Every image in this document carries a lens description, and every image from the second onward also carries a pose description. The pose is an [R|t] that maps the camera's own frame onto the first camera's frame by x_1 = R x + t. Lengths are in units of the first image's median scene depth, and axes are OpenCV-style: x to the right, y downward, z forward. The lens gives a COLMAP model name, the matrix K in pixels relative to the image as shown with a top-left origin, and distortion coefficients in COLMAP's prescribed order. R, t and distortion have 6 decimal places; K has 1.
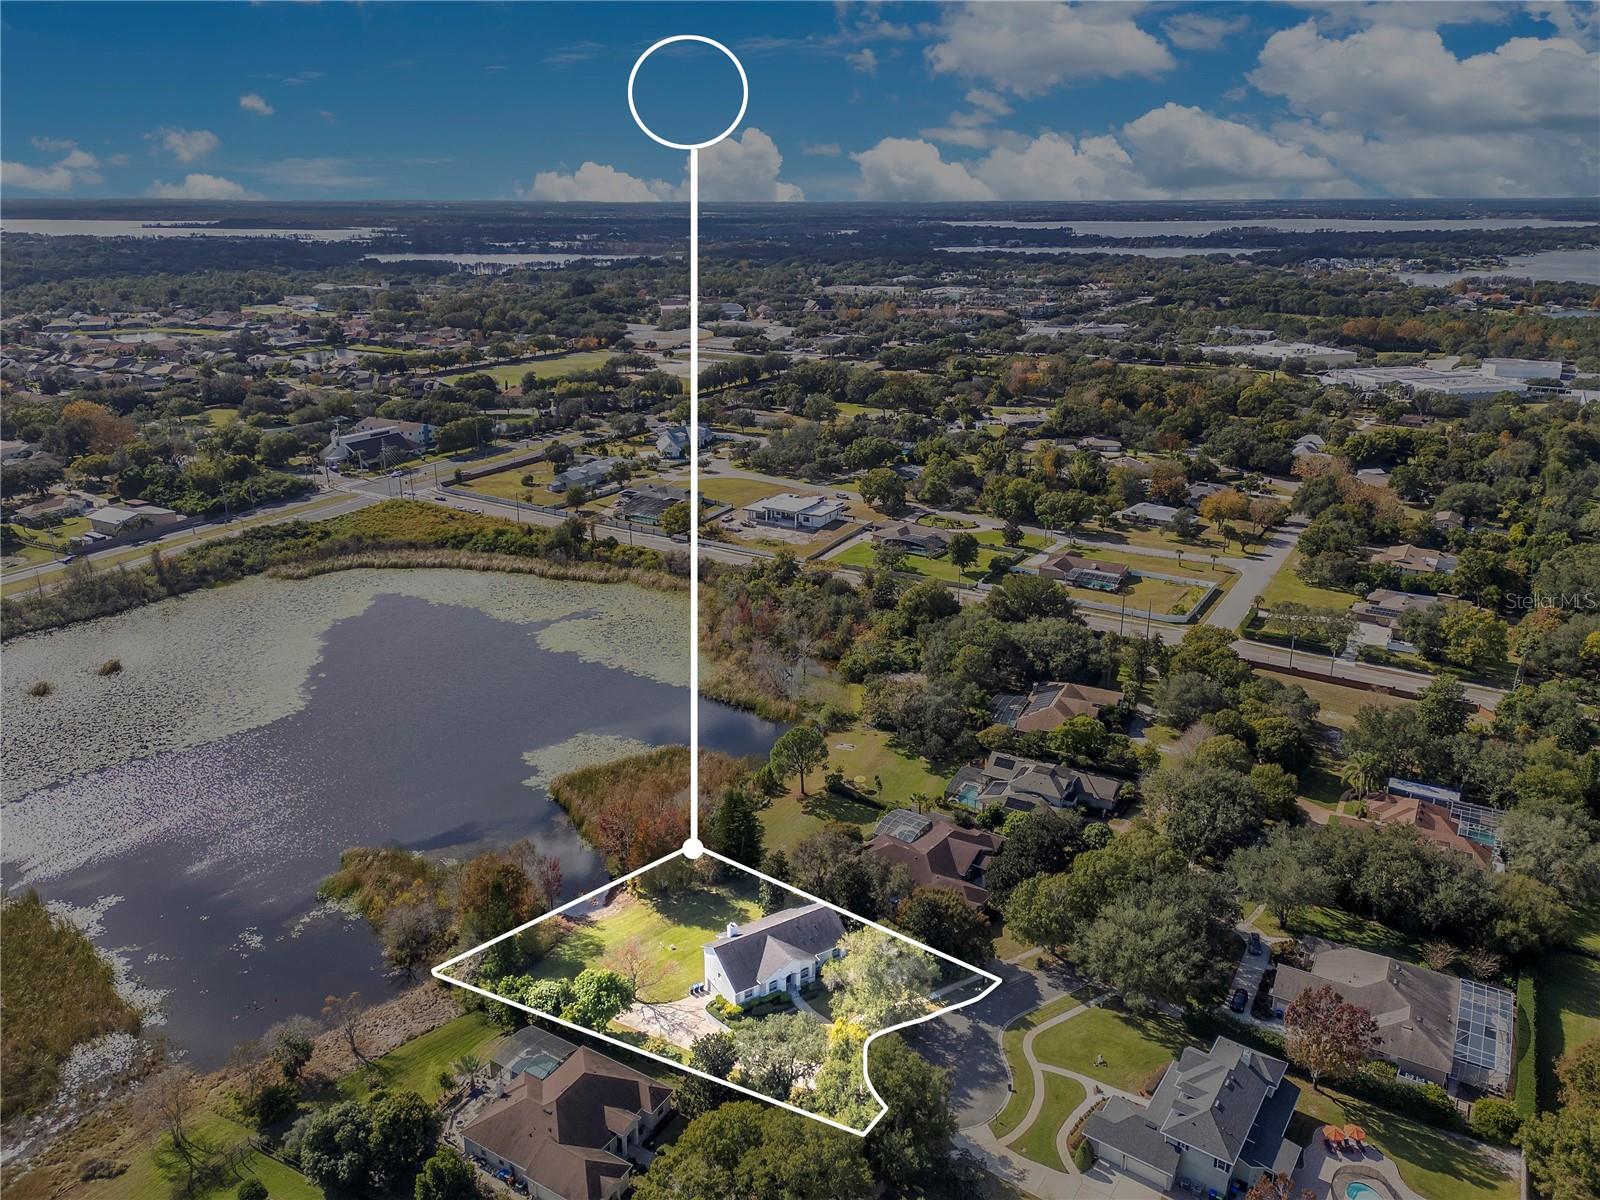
lens RADIAL K [[1148.0, 0, 800.0], [0, 1148.0, 600.0], [0, 0, 1]] dist [0.086508, -0.086479]
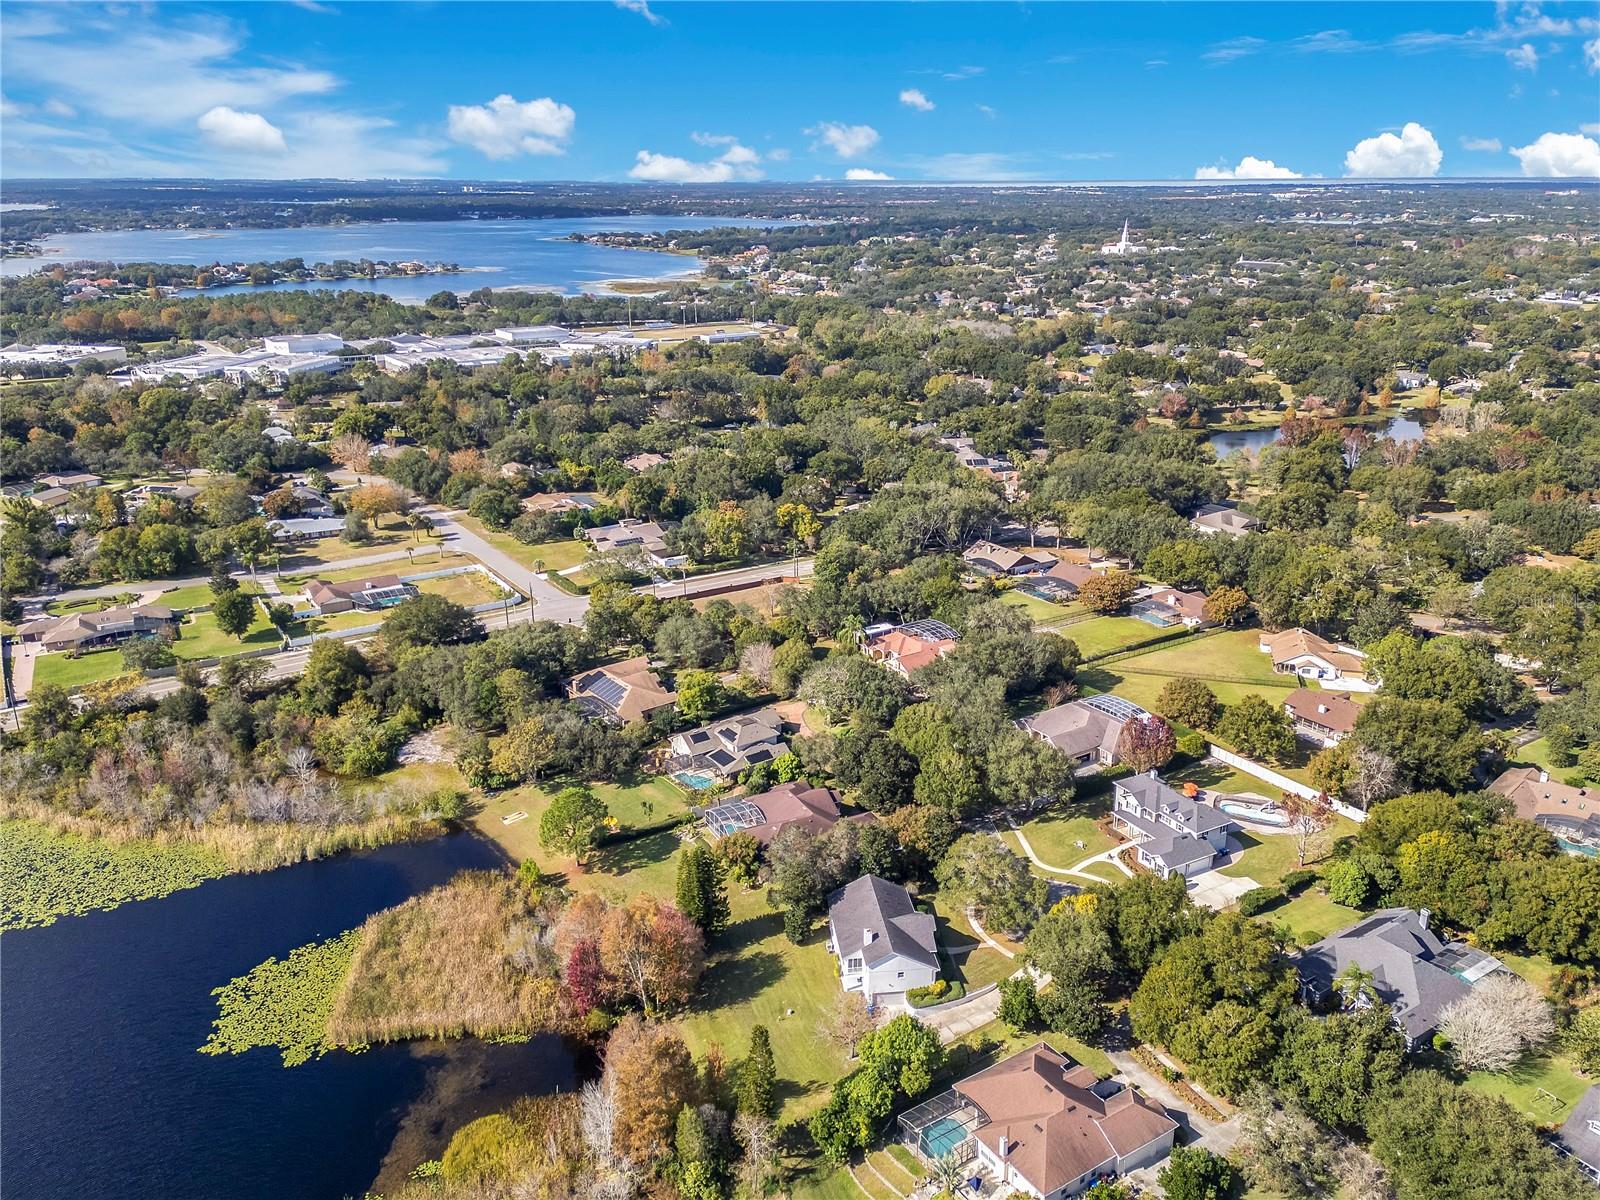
lens RADIAL K [[1226.9, 0, 800.0], [0, 1226.9, 600.0], [0, 0, 1]] dist [0.104032, -0.127587]
pose [[0.433098, -0.293445, 0.852242, -0.454172], [0.298986, 0.938758, 0.171294, -0.088706], [-0.850314, 0.180621, 0.494310, 0.250454]]
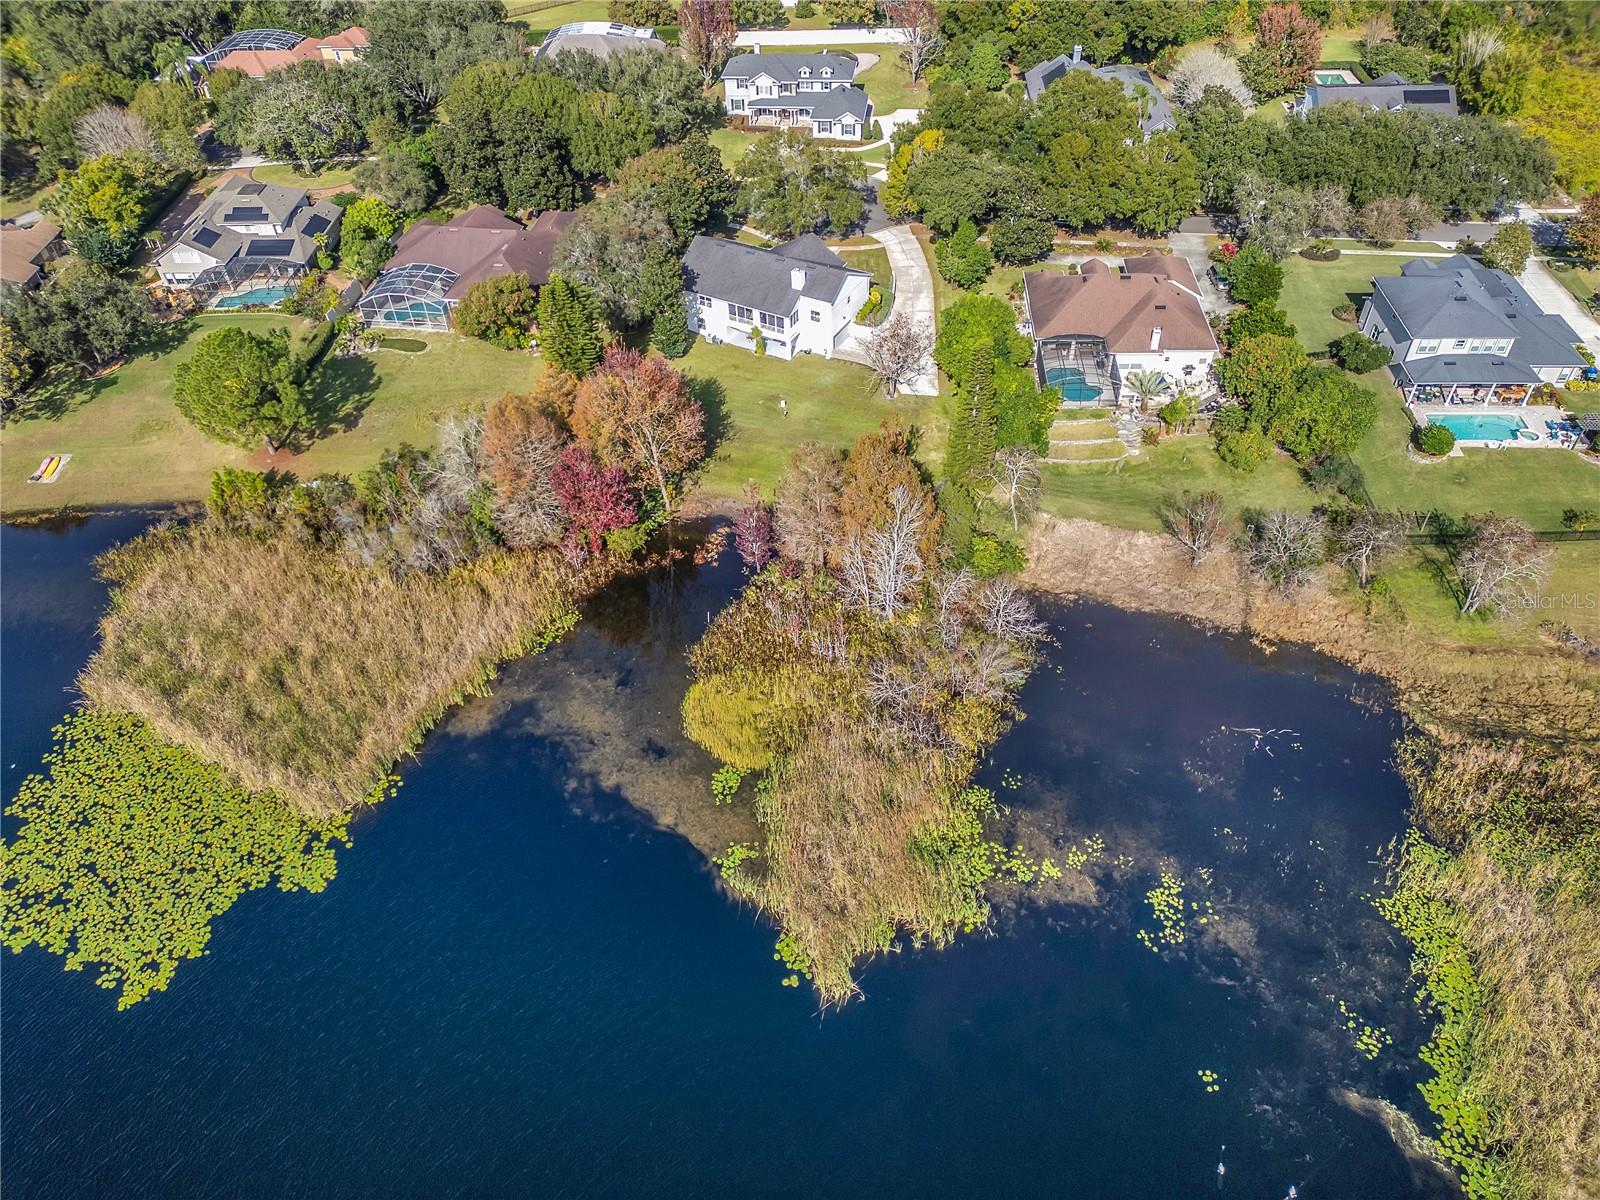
lens RADIAL K [[1112.7, 0, 800.0], [0, 1112.7, 600.0], [0, 0, 1]] dist [0.081148, -0.078634]
pose [[-0.475014, -0.594682, 0.648626, -0.341728], [0.317438, 0.571665, 0.756593, -0.077513], [-0.820728, 0.565290, -0.082774, 0.607495]]
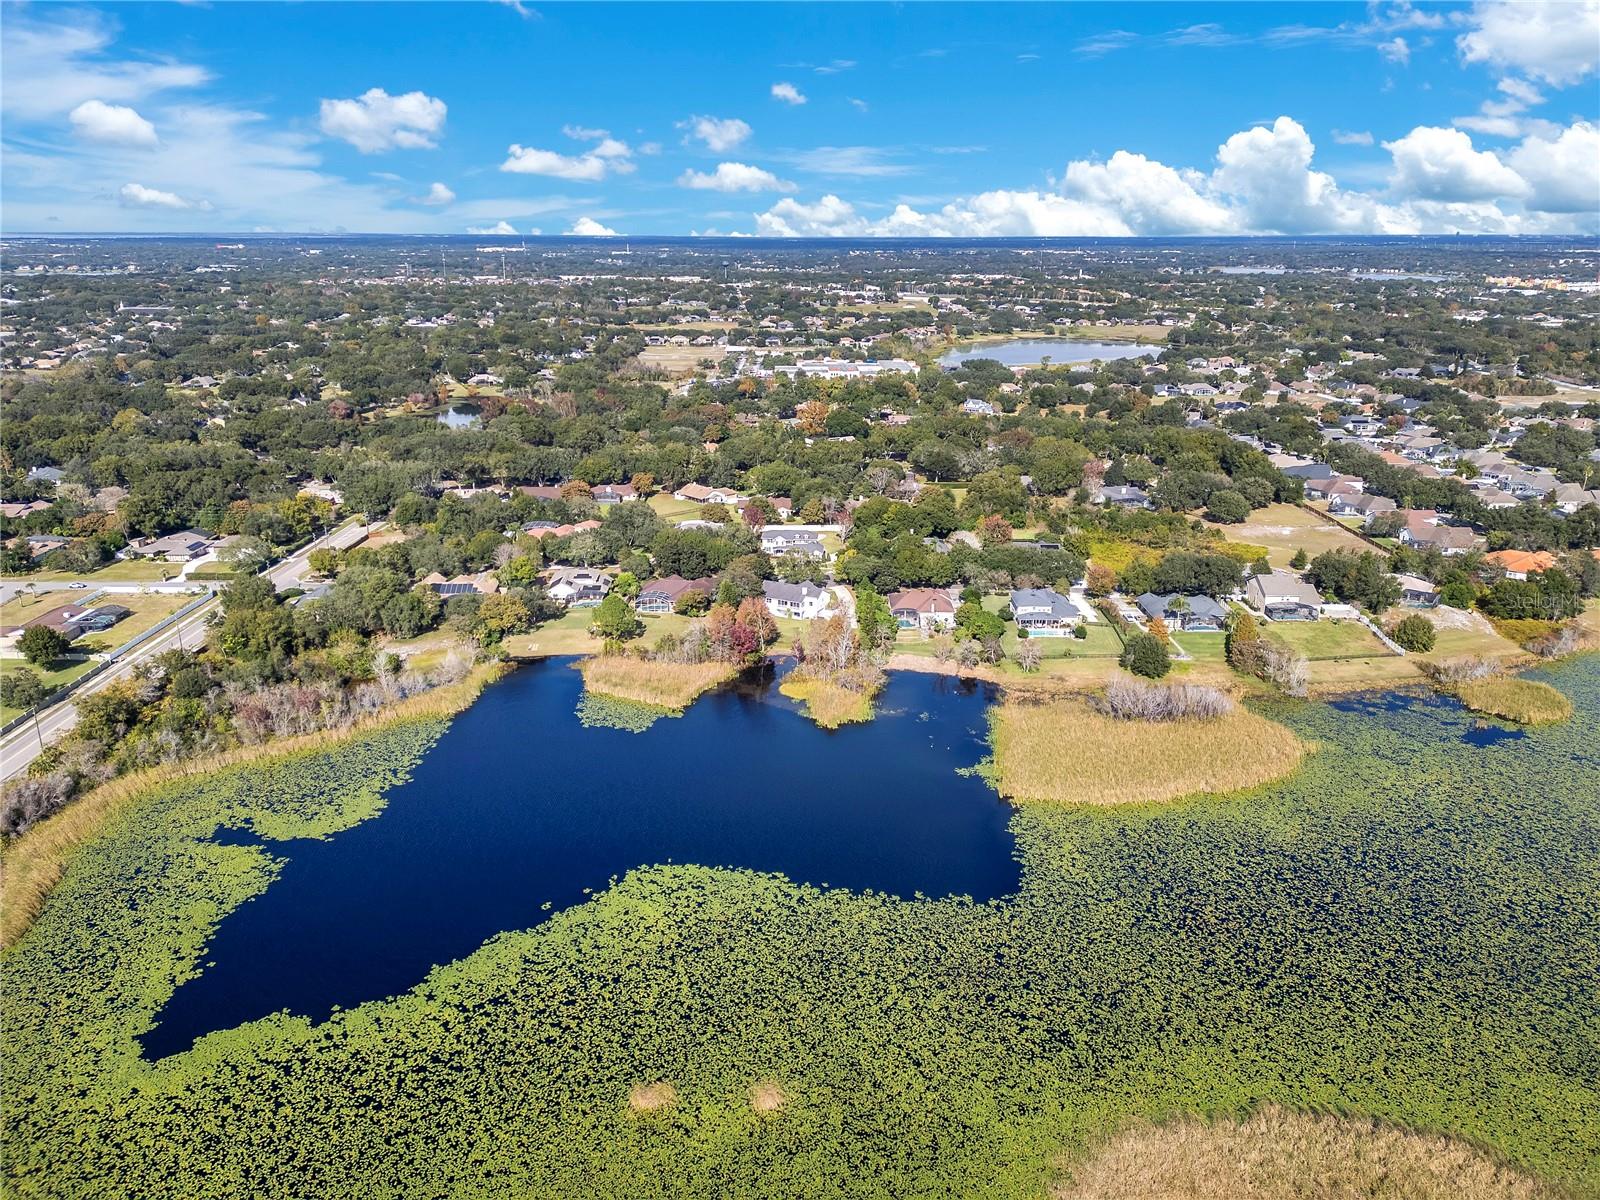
lens RADIAL K [[1141.2, 0, 800.0], [0, 1141.2, 600.0], [0, 0, 1]] dist [0.089107, -0.091691]
pose [[-0.521183, -0.262062, 0.812214, -0.885467], [0.279969, 0.846525, 0.452784, -0.323297], [-0.806217, 0.463378, -0.367824, 0.909738]]
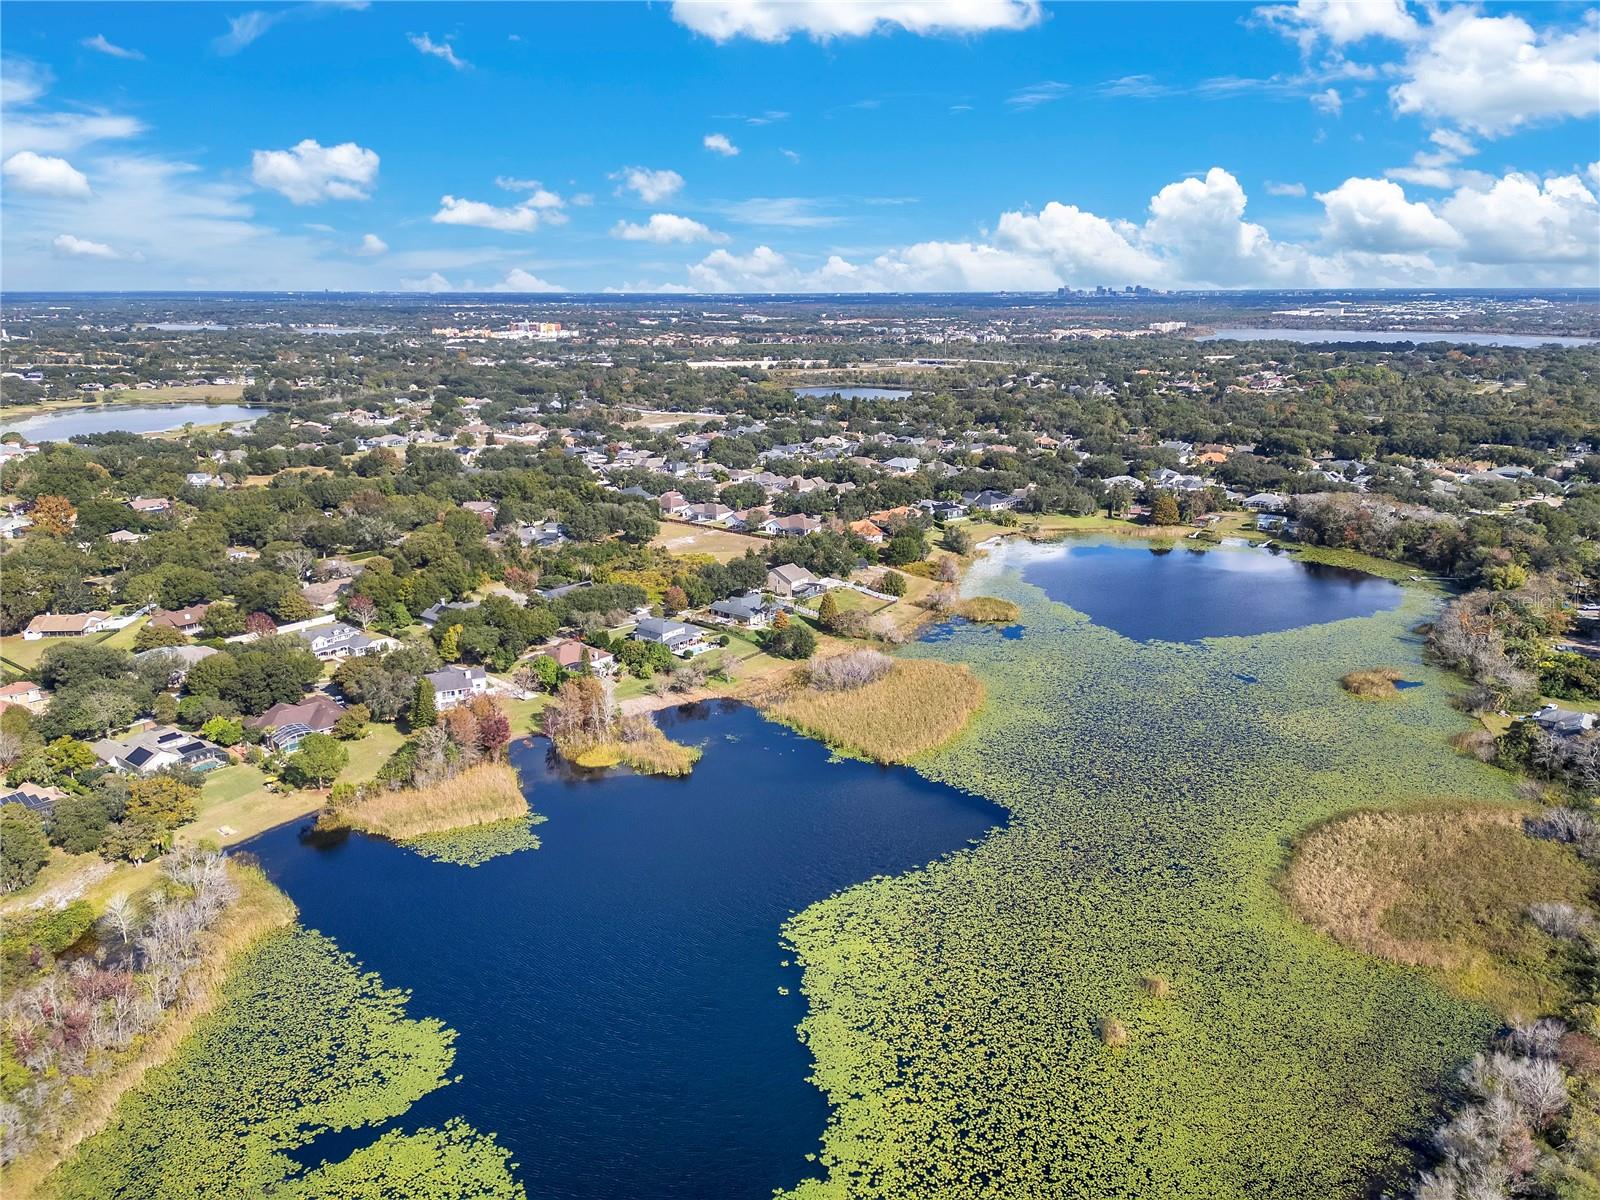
lens RADIAL K [[1141.2, 0, 800.0], [0, 1141.2, 600.0], [0, 0, 1]] dist [0.089107, -0.091691]
pose [[-0.989808, -0.035589, 0.137889, -0.438896], [0.048911, 0.824409, 0.563877, -0.436832], [-0.133745, 0.564874, -0.814266, 1.231426]]
